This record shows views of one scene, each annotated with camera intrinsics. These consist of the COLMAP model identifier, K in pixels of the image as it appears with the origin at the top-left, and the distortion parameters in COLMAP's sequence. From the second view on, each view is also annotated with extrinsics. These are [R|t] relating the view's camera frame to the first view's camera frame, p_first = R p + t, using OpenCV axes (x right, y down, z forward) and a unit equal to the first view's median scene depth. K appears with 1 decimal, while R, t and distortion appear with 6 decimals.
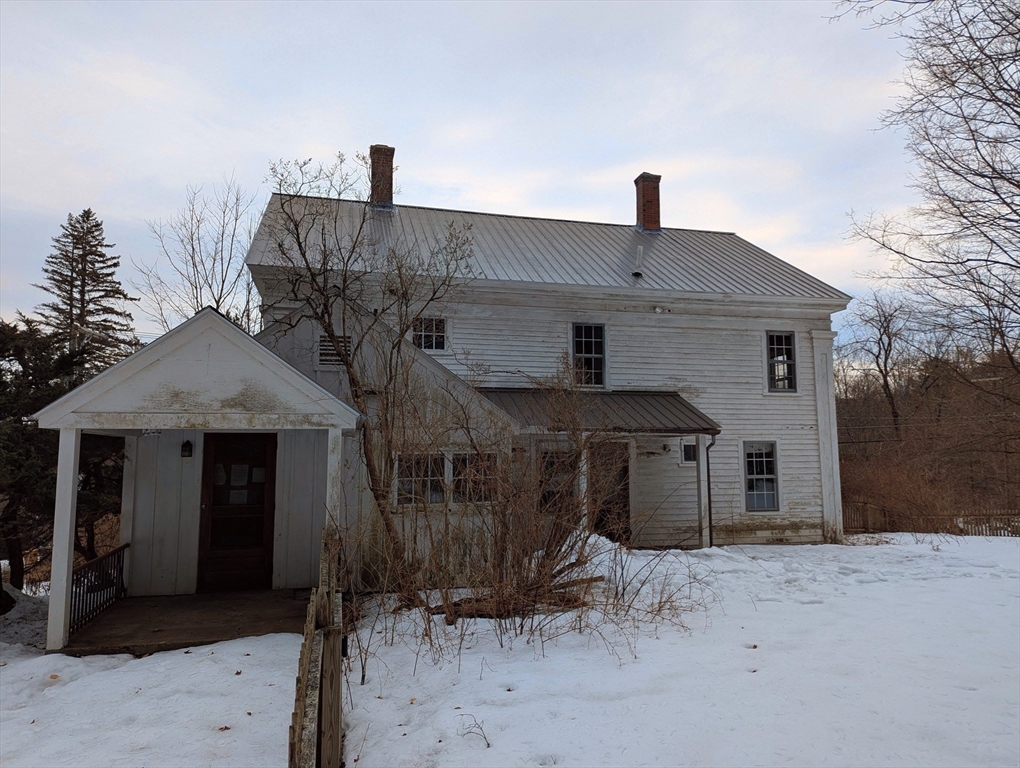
lens RADIAL K [[718.1, 0, 510.4], [0, 718.1, 387.6], [0, 0, 1]] dist [0.001209, 0.000217]
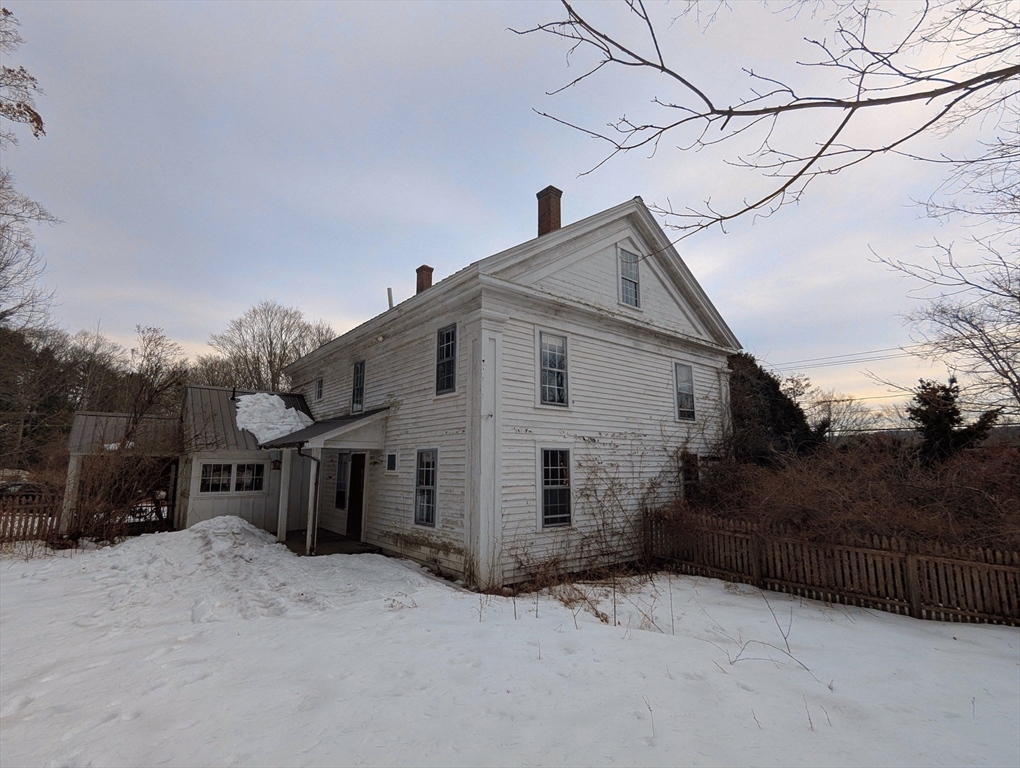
lens RADIAL K [[485.2, 0, 510.8], [0, 485.2, 380.7], [0, 0, 1]] dist [0.001445, 0.000004]
pose [[0.444920, -0.143724, -0.883962, 0.973352], [0.104703, 0.988617, -0.108041, 0.065911], [0.889429, -0.044484, 0.454904, 0.812909]]
